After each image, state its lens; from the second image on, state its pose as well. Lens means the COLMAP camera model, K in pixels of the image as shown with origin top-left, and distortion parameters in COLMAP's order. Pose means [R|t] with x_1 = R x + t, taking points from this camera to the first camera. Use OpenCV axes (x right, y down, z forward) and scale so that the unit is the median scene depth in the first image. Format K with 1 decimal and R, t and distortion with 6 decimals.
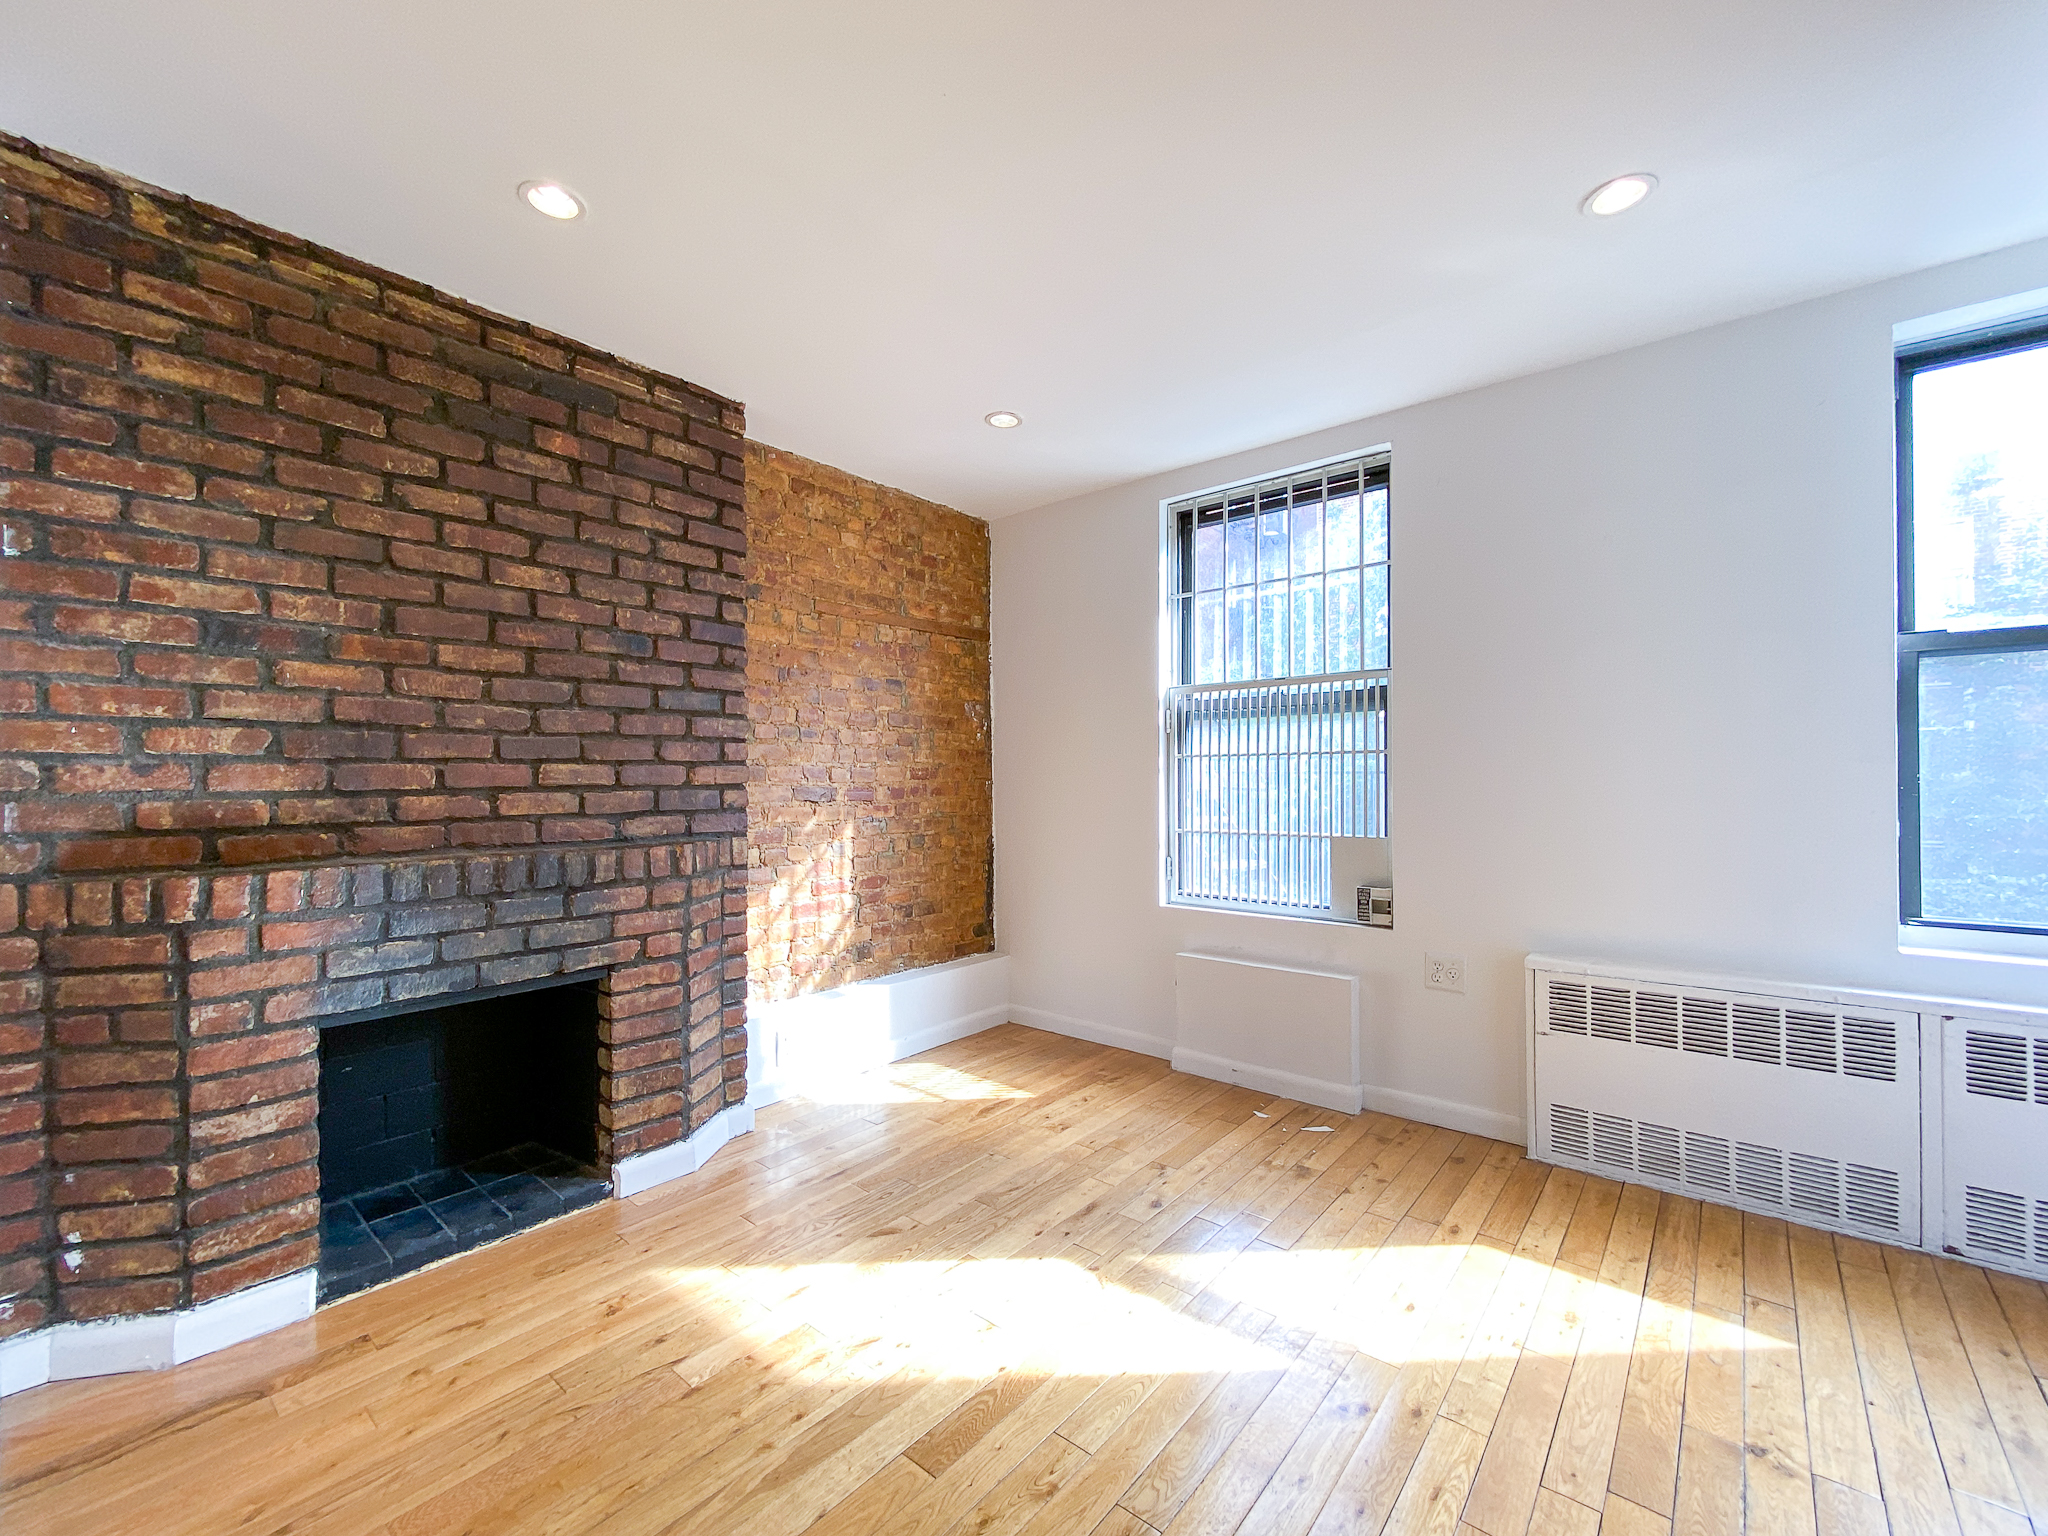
lens RADIAL K [[855.2, 0, 1024.0], [0, 855.2, 768.0], [0, 0, 1]] dist [-0.000602, 0.000026]
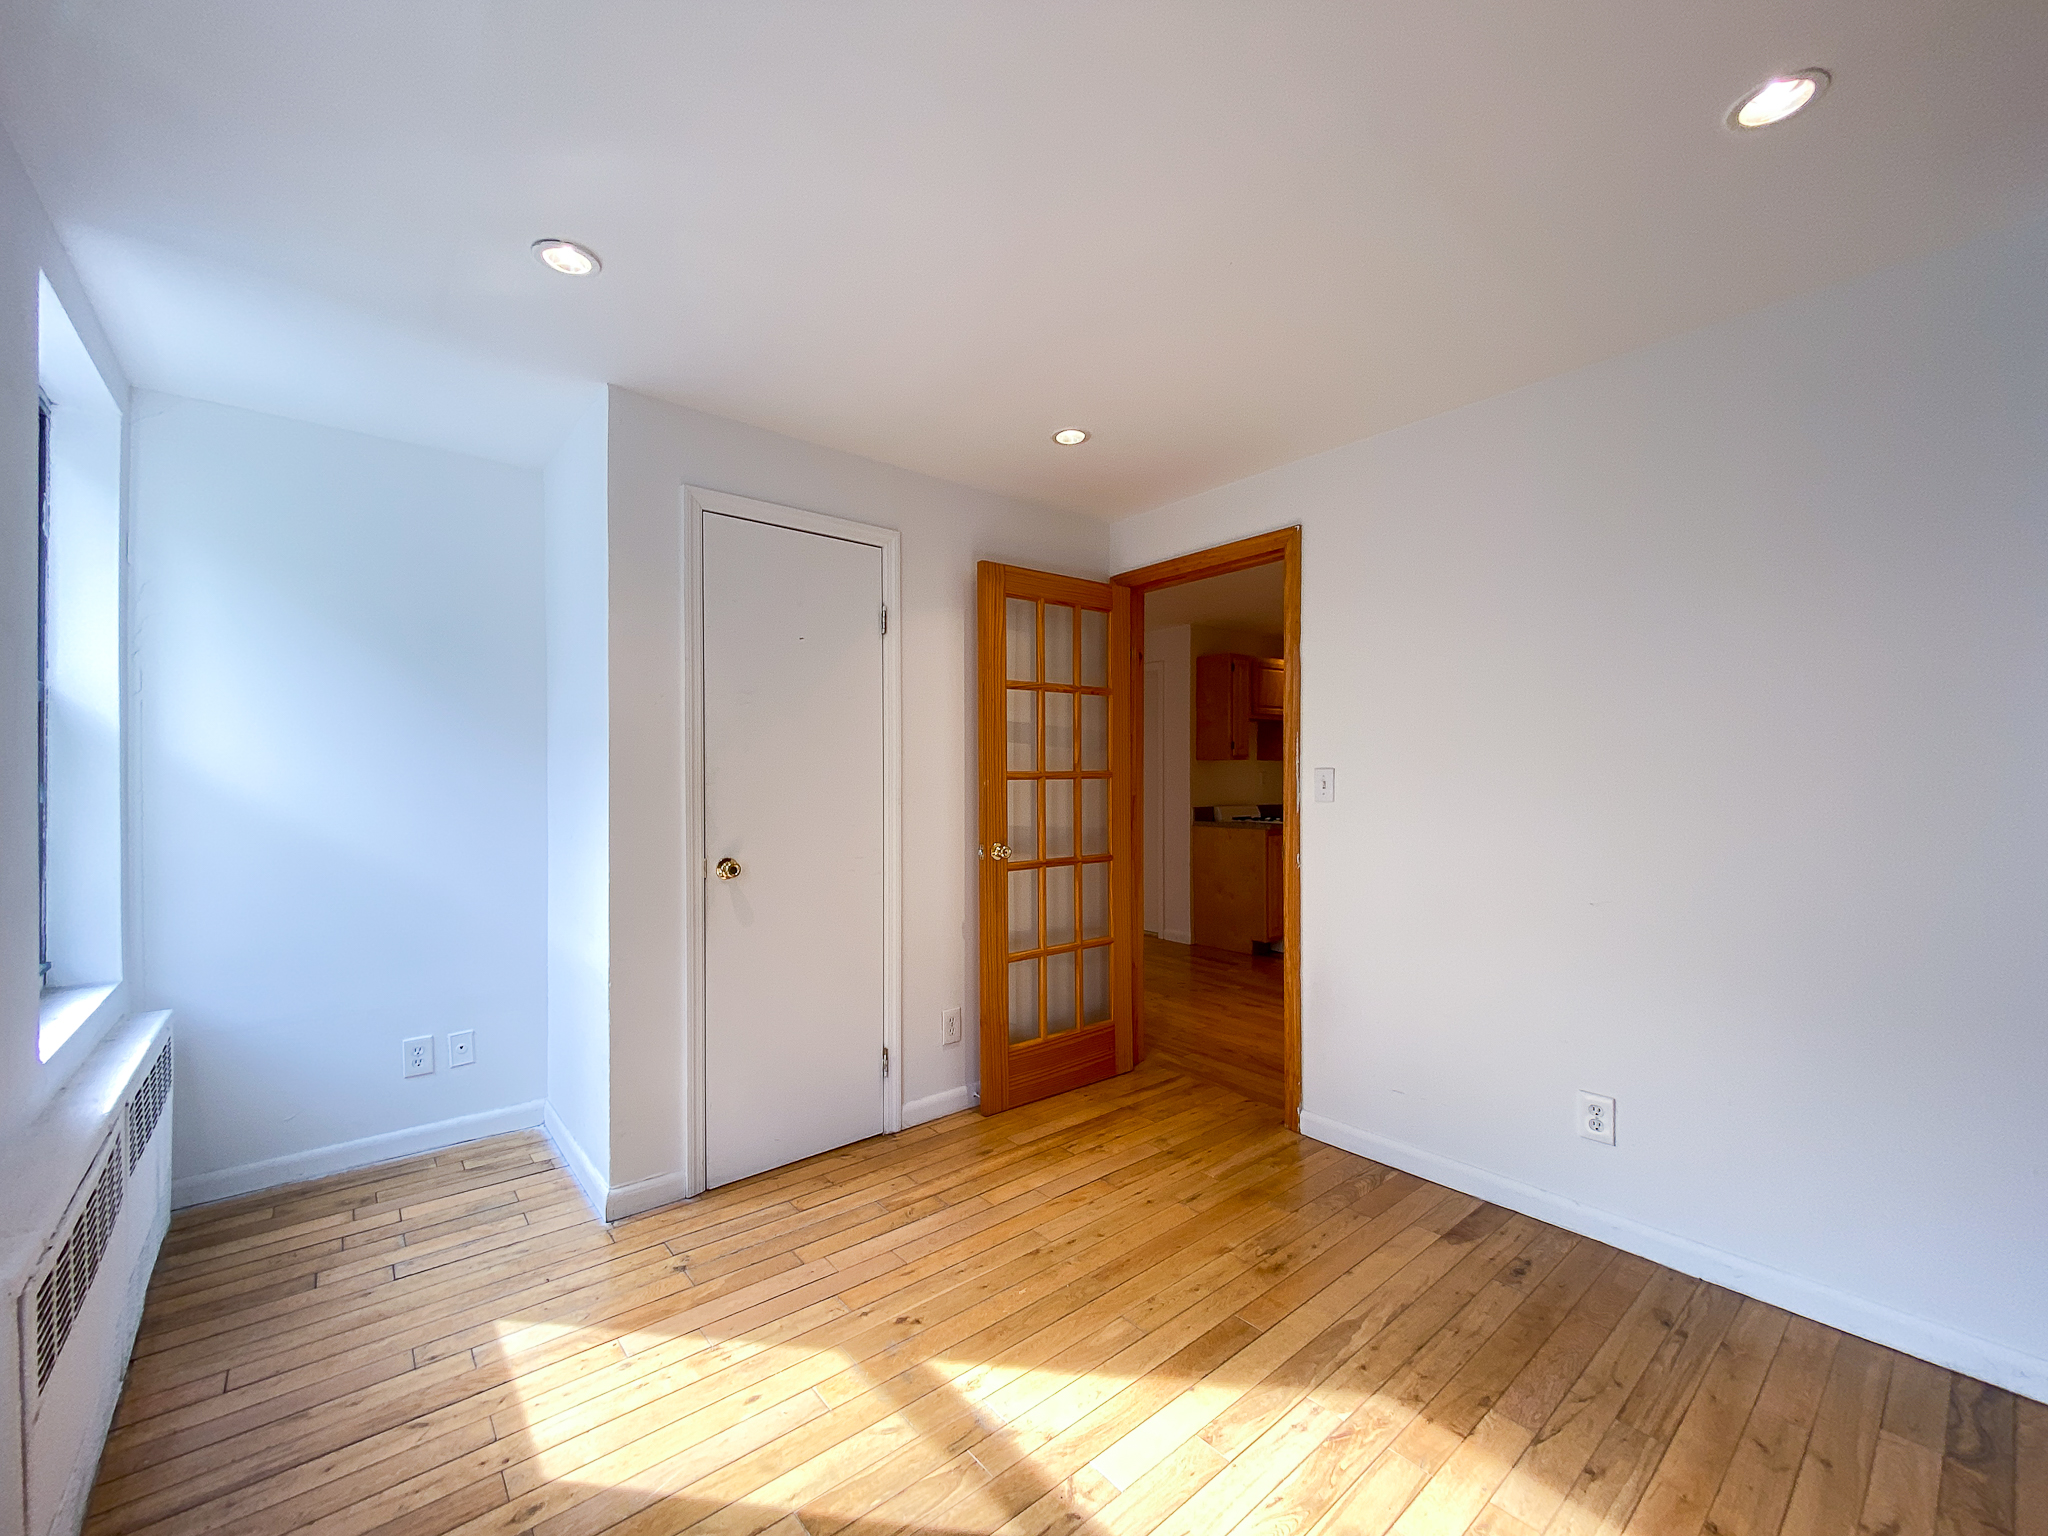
lens RADIAL K [[840.9, 0, 1013.5], [0, 840.9, 804.1], [0, 0, 1]] dist [0.000904, 0.000288]
pose [[-0.983830, 0.009476, 0.178857, -0.003313], [0.013198, 0.999720, 0.019633, -0.030786], [-0.178620, 0.021676, -0.983679, 1.416581]]
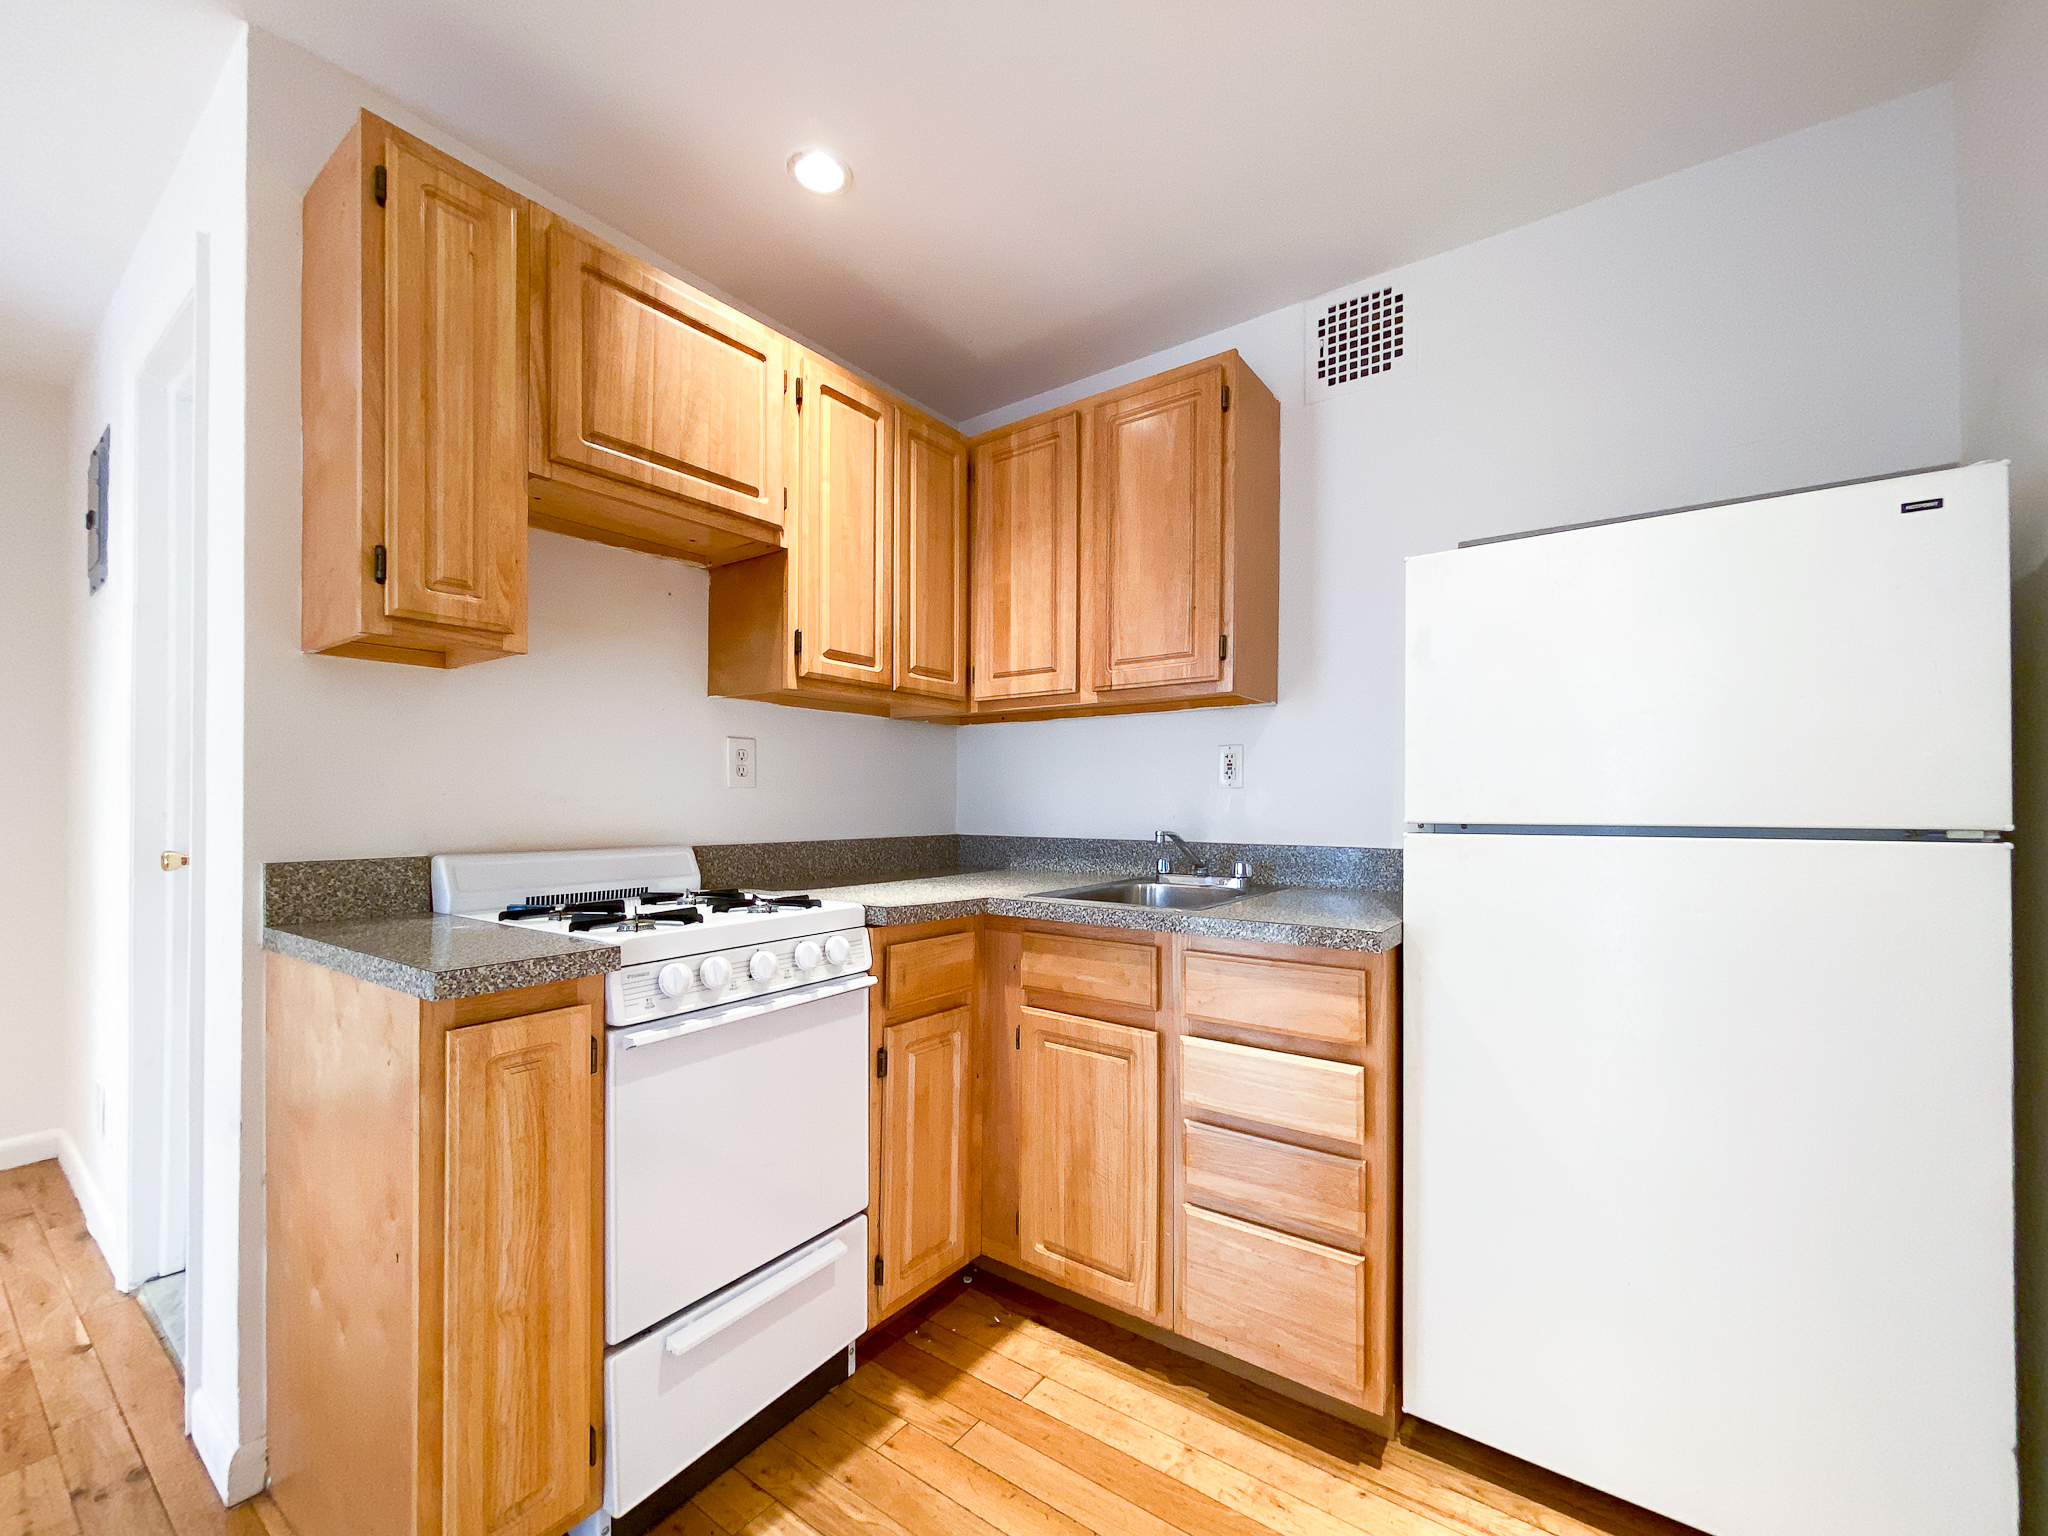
lens RADIAL K [[833.5, 0, 1029.6], [0, 833.5, 798.6], [0, 0, 1]] dist [0.014402, -0.010019]
pose [[-0.995899, 0.002214, -0.090450, -0.536934], [0.003391, 0.999912, -0.012863, 0.001801], [0.090413, -0.013117, -0.995818, -0.577081]]
